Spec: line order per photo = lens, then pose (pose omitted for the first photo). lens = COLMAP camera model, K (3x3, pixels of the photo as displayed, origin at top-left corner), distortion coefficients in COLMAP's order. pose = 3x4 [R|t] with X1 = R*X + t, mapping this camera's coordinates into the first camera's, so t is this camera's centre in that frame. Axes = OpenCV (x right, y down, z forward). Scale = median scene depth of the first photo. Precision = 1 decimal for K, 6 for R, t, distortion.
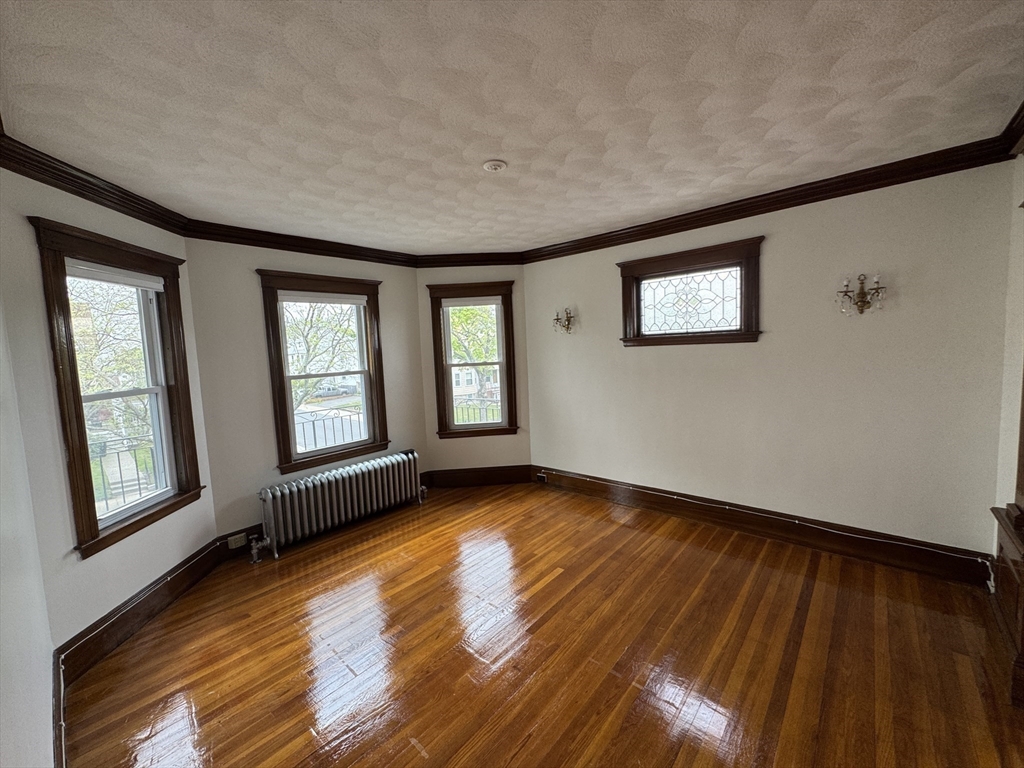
lens RADIAL K [[407.5, 0, 511.9], [0, 407.5, 383.4], [0, 0, 1]] dist [-0.009119, 0.000199]
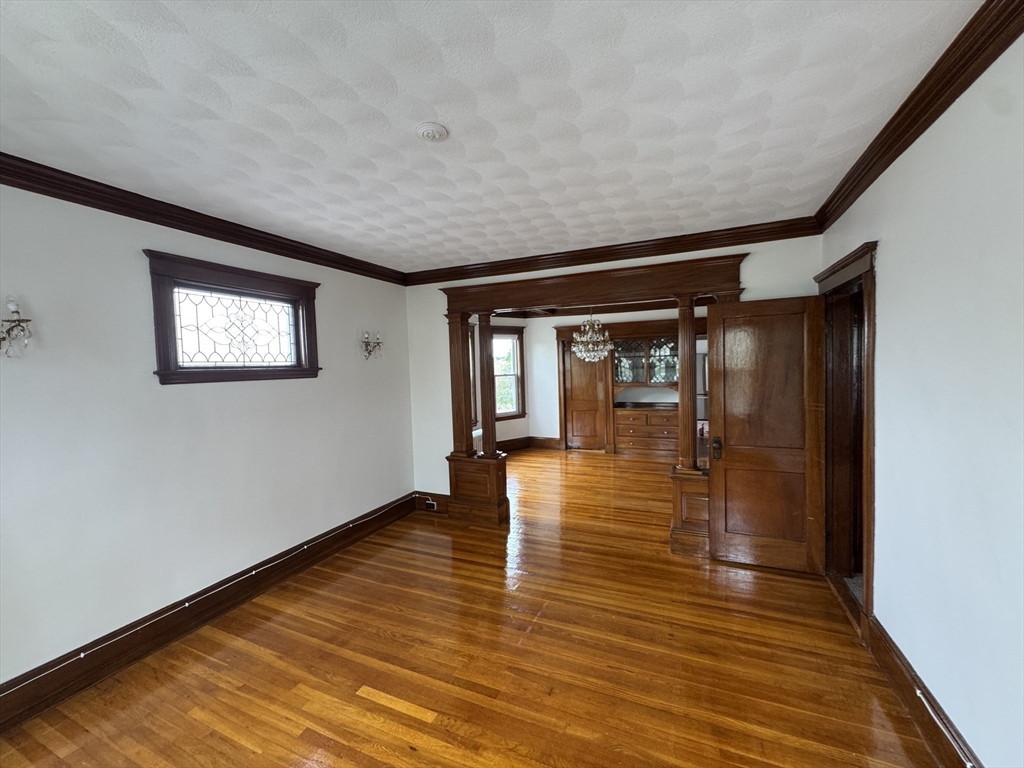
lens RADIAL K [[407.5, 0, 509.9], [0, 407.5, 380.4], [0, 0, 1]] dist [-0.009119, 0.000199]
pose [[-0.299029, 0.017225, 0.954088, -0.527337], [0.123441, 0.992134, 0.020777, -0.047390], [-0.946226, 0.123987, -0.298803, 0.748624]]
